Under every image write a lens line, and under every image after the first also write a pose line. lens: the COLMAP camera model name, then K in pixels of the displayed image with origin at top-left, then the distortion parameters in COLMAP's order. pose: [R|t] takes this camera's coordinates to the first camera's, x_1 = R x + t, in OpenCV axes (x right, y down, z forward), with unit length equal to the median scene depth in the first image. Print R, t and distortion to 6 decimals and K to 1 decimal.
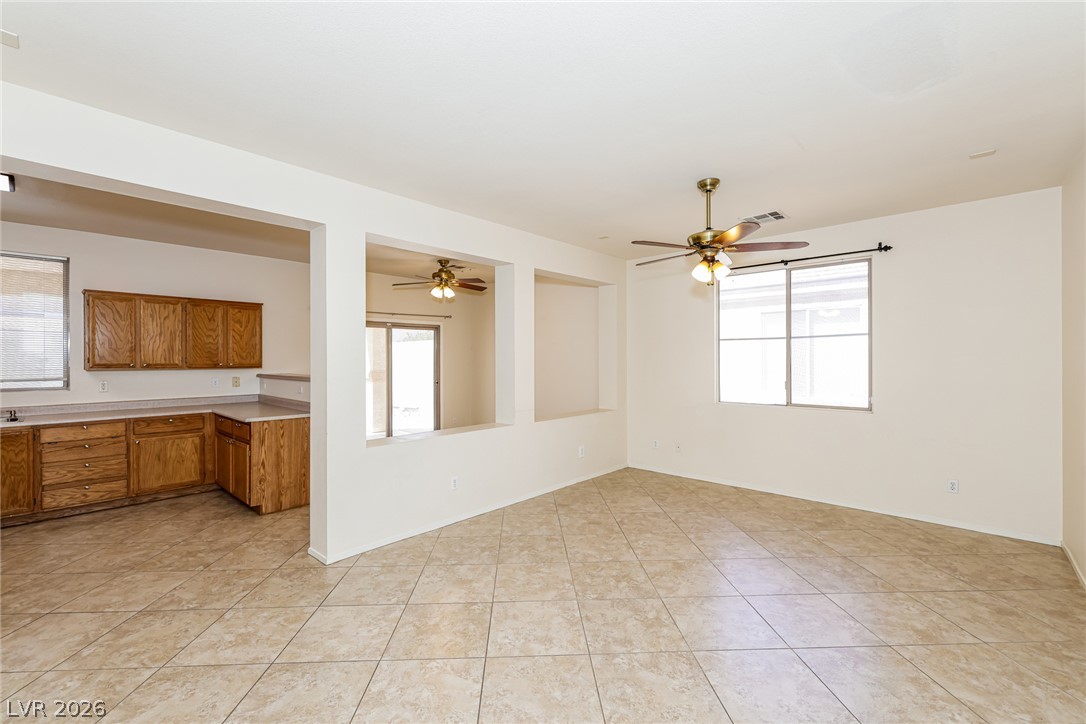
lens RADIAL K [[460.9, 0, 541.7], [0, 460.9, 356.9], [0, 0, 1]] dist [-0.001146, -0.000412]
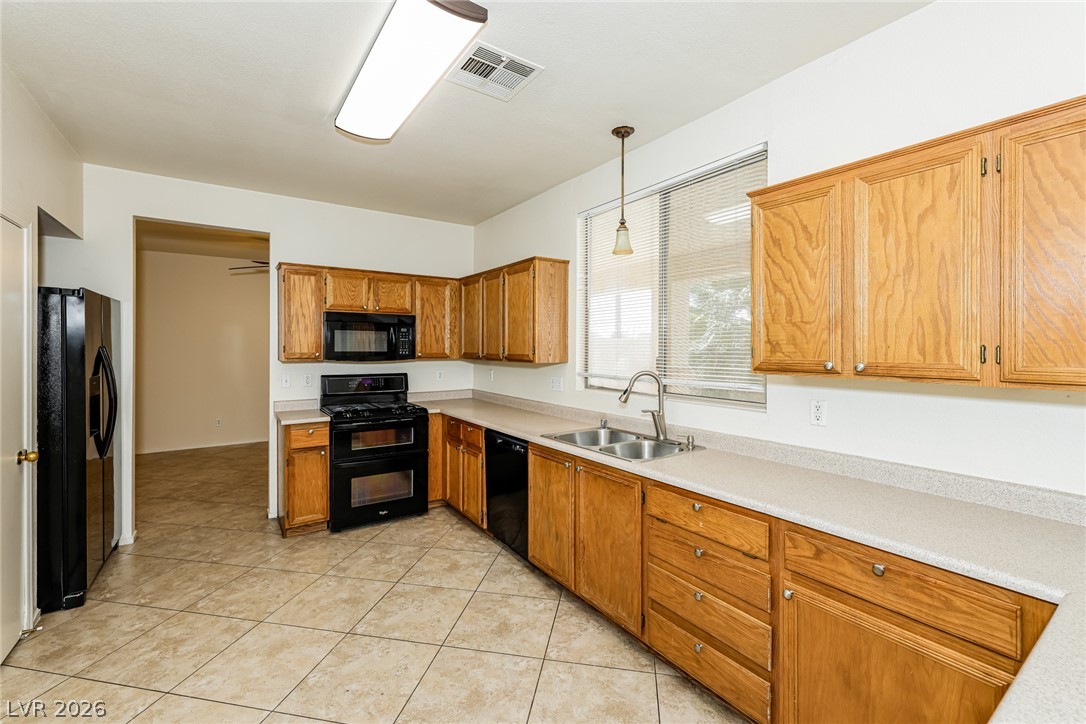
lens RADIAL K [[459.4, 0, 540.4], [0, 459.4, 347.1], [0, 0, 1]] dist [0.000239, -0.000036]
pose [[-0.233575, 0.001536, -0.972337, -0.506134], [0.001353, 0.999998, 0.001254, 0.001952], [0.972338, -0.001023, -0.233577, 0.900106]]
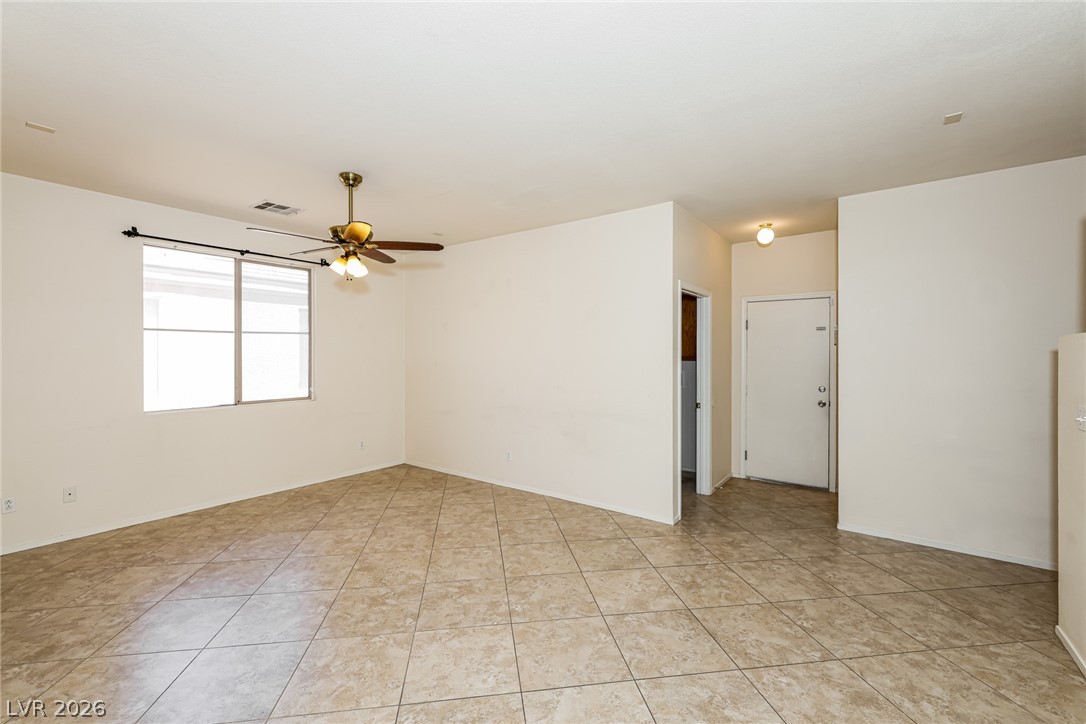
lens RADIAL K [[453.5, 0, 542.5], [0, 453.5, 355.9], [0, 0, 1]] dist [0.000743, 0.000102]
pose [[-0.103887, -0.002420, 0.994586, -0.495442], [-0.003389, 0.999992, 0.002079, 0.002130], [-0.994583, -0.003154, -0.103894, 0.526249]]
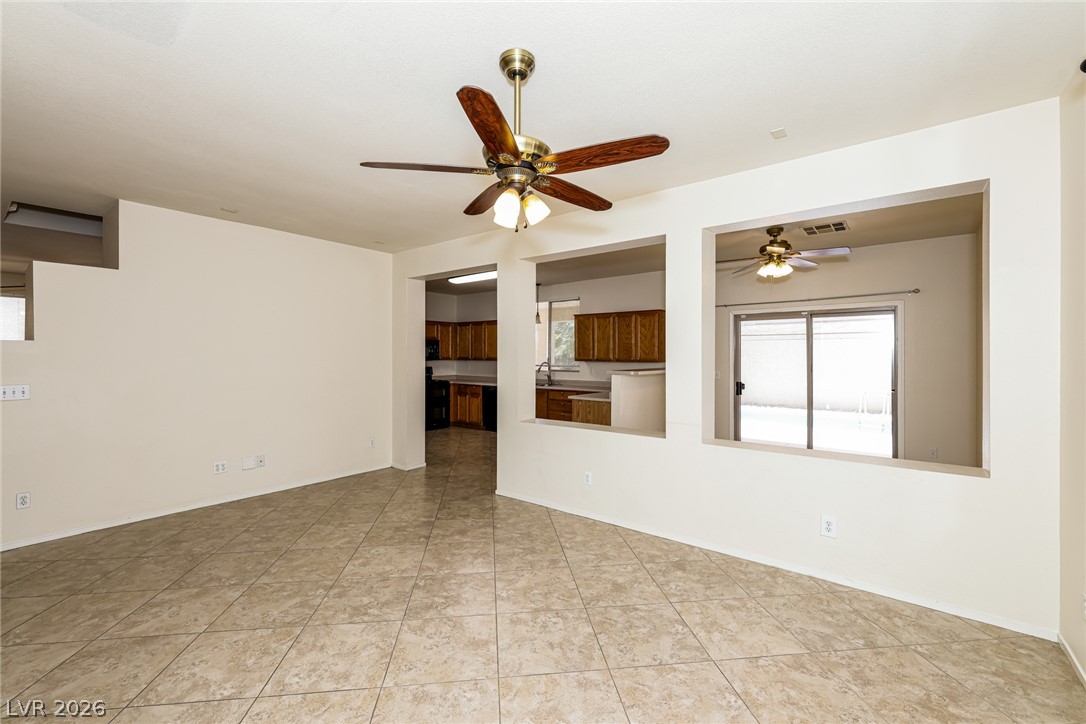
lens RADIAL K [[460.9, 0, 541.7], [0, 460.9, 356.9], [0, 0, 1]] dist [-0.001146, -0.000412]
pose [[0.066852, 0.005165, -0.997750, 0.729043], [0.000586, 0.999986, 0.005216, 0.003642], [0.997763, -0.000933, 0.066848, 0.755196]]
